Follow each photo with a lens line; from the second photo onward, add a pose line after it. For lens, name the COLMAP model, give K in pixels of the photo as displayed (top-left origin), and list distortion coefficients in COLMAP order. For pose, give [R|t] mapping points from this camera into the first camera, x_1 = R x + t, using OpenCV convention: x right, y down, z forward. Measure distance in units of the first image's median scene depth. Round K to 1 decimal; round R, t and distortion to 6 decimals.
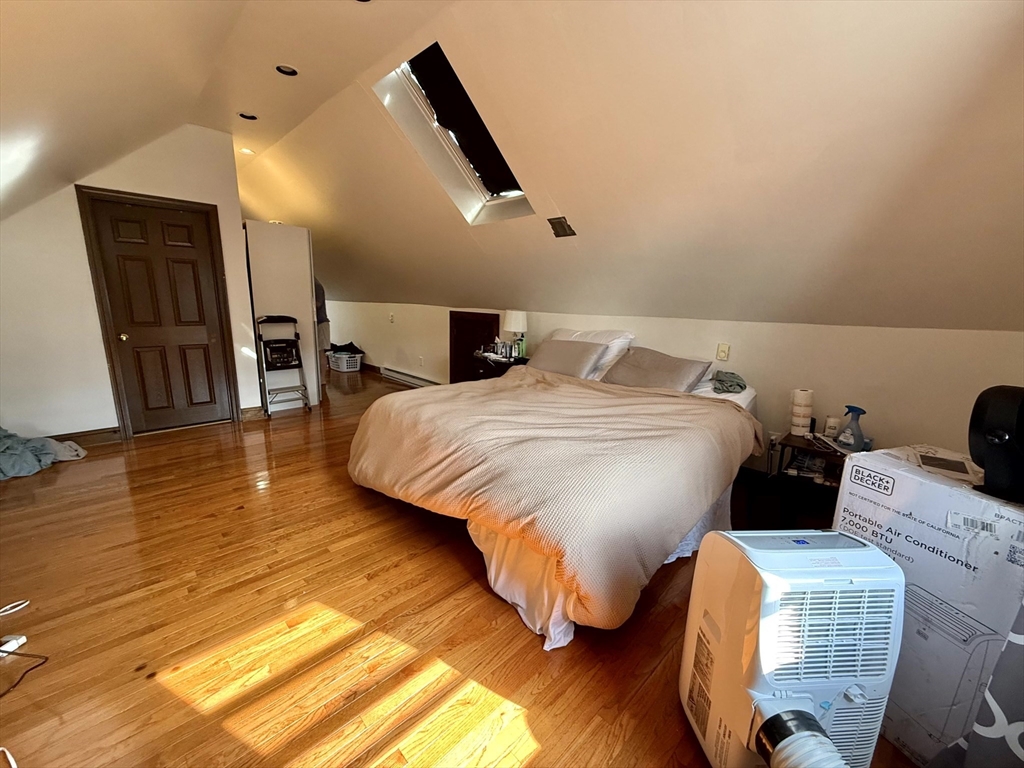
lens RADIAL K [[409.3, 0, 511.6], [0, 409.3, 386.9], [0, 0, 1]] dist [-0.001281, -0.000225]
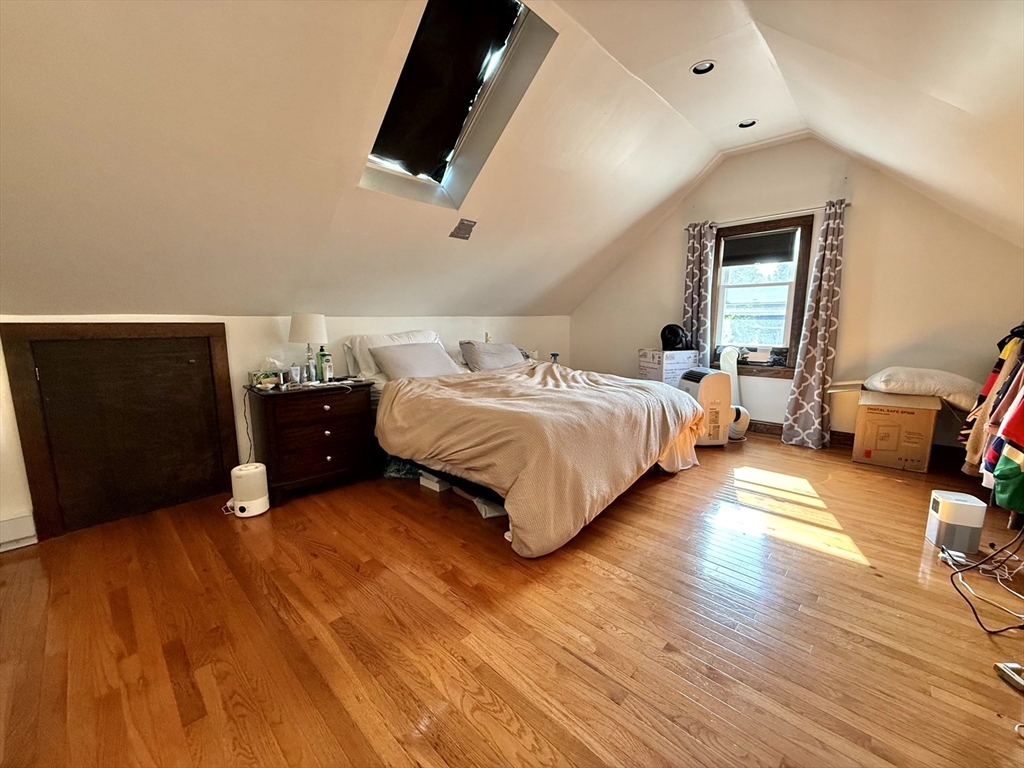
lens RADIAL K [[409.3, 0, 512.4], [0, 409.3, 383.1], [0, 0, 1]] dist [-0.001281, -0.000225]
pose [[-0.038124, -0.175457, 0.983749, -1.261169], [0.211507, 0.960743, 0.179551, -0.229187], [-0.976633, 0.214915, 0.000483, 1.243762]]
